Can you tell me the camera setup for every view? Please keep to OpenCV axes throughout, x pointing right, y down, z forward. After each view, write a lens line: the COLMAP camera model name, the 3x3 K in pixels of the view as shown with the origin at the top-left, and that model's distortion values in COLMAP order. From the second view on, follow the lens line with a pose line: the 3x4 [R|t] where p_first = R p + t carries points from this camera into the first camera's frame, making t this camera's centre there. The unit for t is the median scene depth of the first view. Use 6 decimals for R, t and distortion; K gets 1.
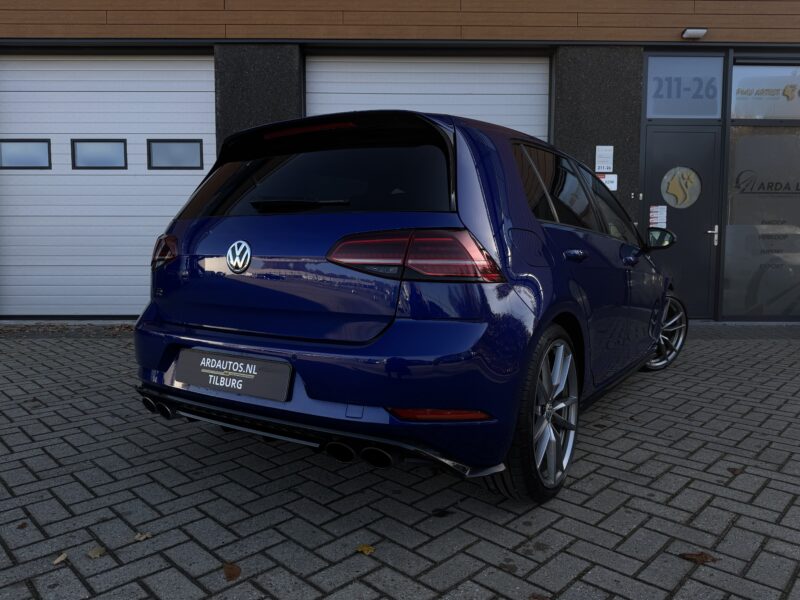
lens RADIAL K [[562.3, 0, 403.2], [0, 562.3, 302.3], [0, 0, 1]] dist [0.013799, -0.019096]
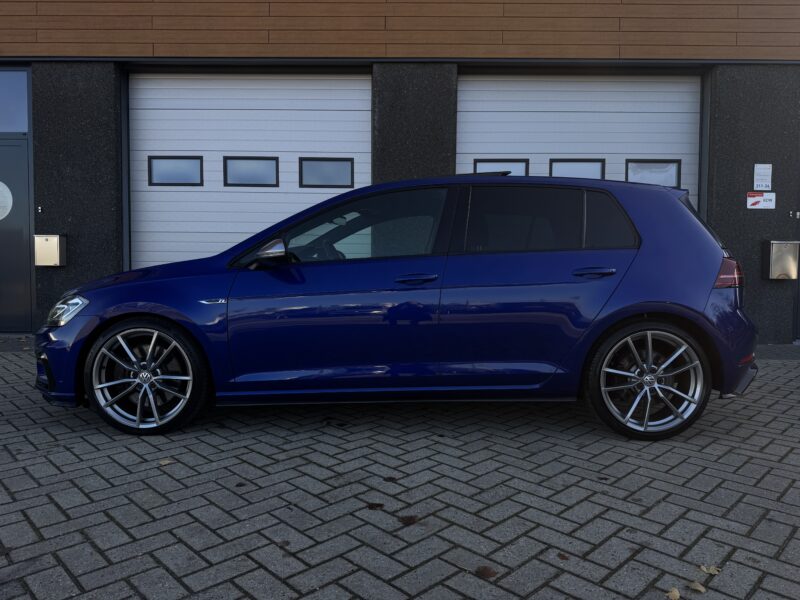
lens RADIAL K [[562.3, 0, 403.8], [0, 562.3, 301.7], [0, 0, 1]] dist [0.013799, -0.019096]
pose [[0.999846, 0.005985, -0.016480, -0.257883], [-0.006461, 0.999560, -0.028950, -0.002474], [0.016300, 0.029052, 0.999445, 0.005077]]
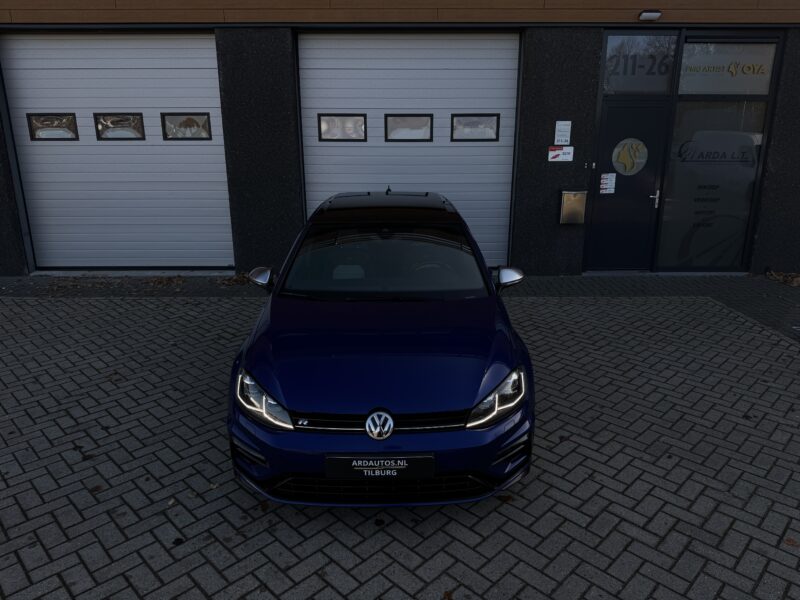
lens RADIAL K [[562.3, 0, 408.5], [0, 562.3, 302.3], [0, 0, 1]] dist [0.013799, -0.019096]
pose [[0.999986, -0.000892, -0.005215, 0.050293], [0.001909, 0.980092, 0.198537, -0.145923], [0.004934, -0.198544, 0.980080, -0.187110]]
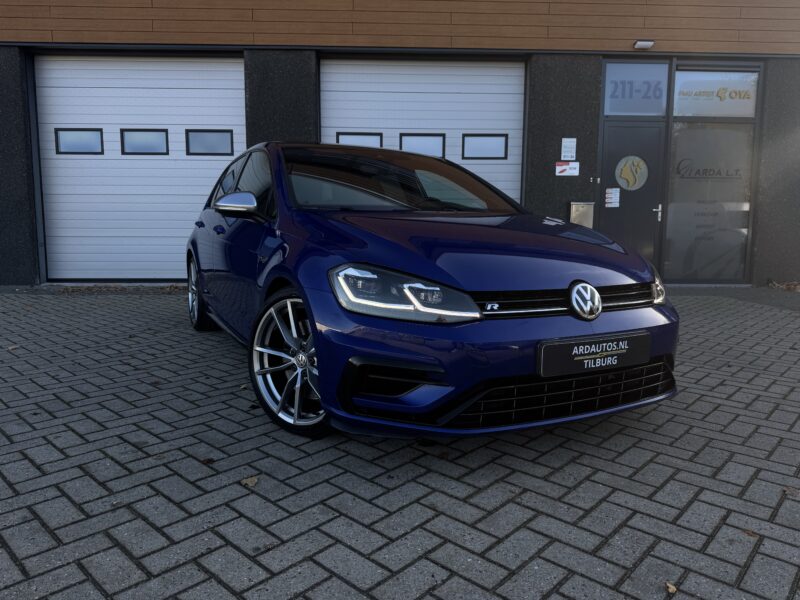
lens RADIAL K [[562.3, 0, 403.1], [0, 562.3, 301.6], [0, 0, 1]] dist [0.013799, -0.019096]
pose [[0.999700, -0.000370, 0.024490, -0.028750], [-0.000641, 0.999147, 0.041282, 0.023035], [-0.024484, -0.041286, 0.998847, -0.213605]]
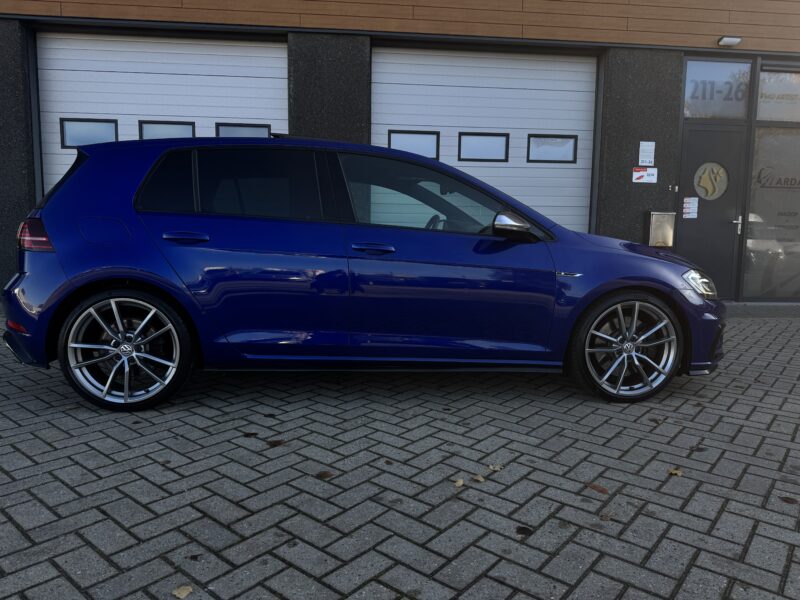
lens RADIAL K [[562.3, 0, 403.9], [0, 562.3, 301.8], [0, 0, 1]] dist [0.013799, -0.019096]
pose [[0.996419, 0.002915, 0.084499, -0.206906], [-0.005727, 0.999437, 0.033051, 0.000062], [-0.084355, -0.033416, 0.995875, -0.062053]]
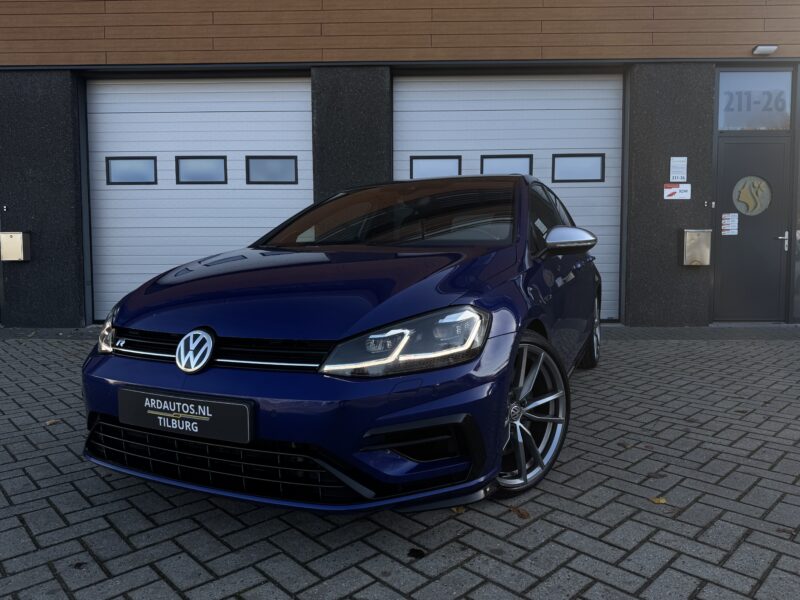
lens RADIAL K [[562.3, 0, 406.0], [0, 562.3, 300.3], [0, 0, 1]] dist [0.013799, -0.019096]
pose [[0.999599, -0.004462, -0.027958, -0.124385], [0.003986, 0.999847, -0.017045, 0.006143], [0.028030, 0.016926, 0.999464, -0.062958]]
